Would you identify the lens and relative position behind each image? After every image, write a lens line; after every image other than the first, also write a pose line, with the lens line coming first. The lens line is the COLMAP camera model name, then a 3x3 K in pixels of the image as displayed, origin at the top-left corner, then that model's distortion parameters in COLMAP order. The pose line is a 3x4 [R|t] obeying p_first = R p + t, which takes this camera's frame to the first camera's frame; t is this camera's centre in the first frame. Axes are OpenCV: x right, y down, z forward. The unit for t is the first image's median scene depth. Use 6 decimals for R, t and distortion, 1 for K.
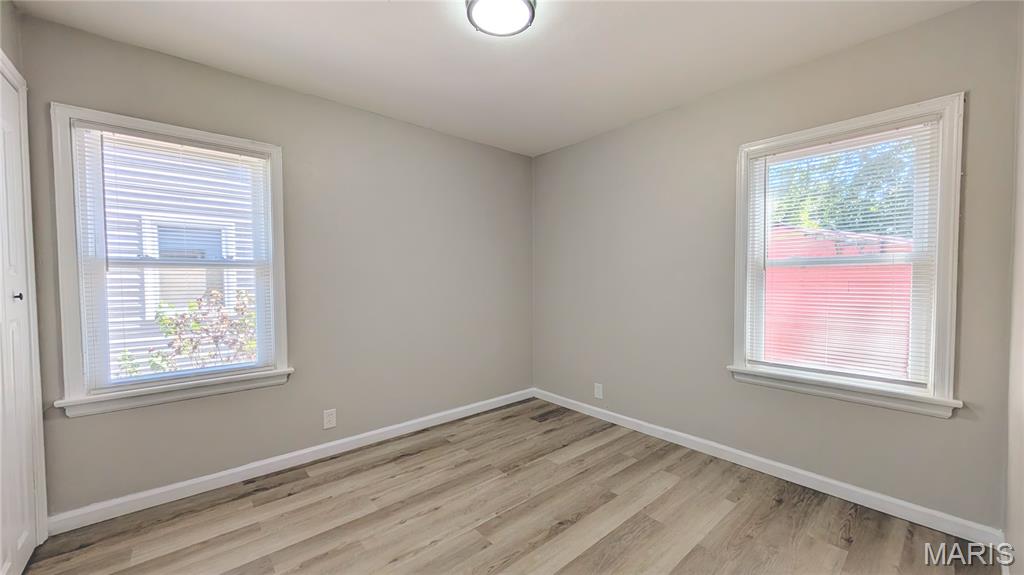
lens RADIAL K [[389.7, 0, 513.7], [0, 389.7, 290.2], [0, 0, 1]] dist [0.000400, -0.000114]
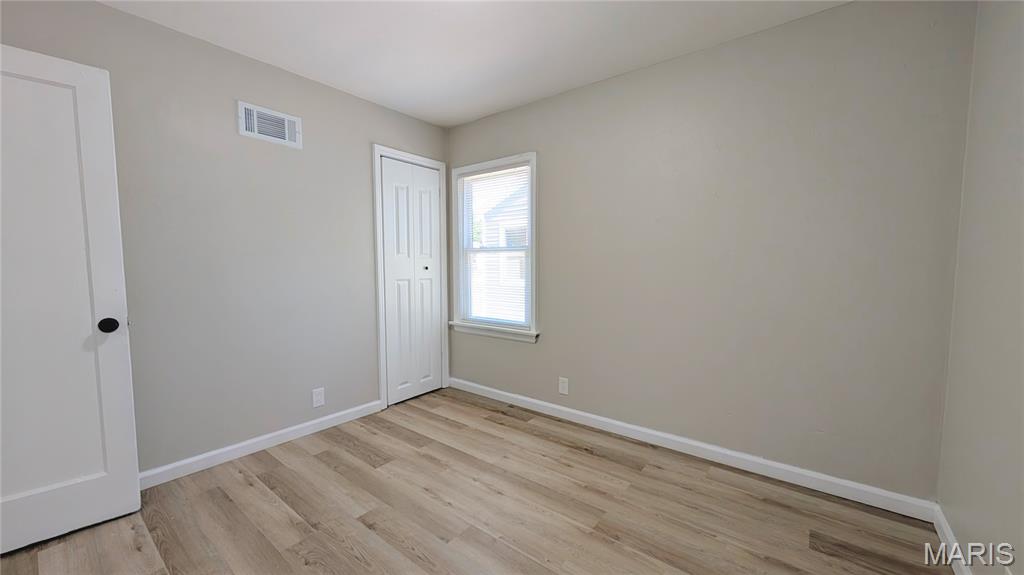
lens RADIAL K [[389.7, 0, 513.7], [0, 389.7, 290.2], [0, 0, 1]] dist [0.000400, -0.000114]
pose [[0.178807, 0.076862, -0.980877, 0.628767], [-0.024999, 0.996977, 0.073566, -0.021957], [0.983567, 0.011367, 0.180188, 0.725589]]
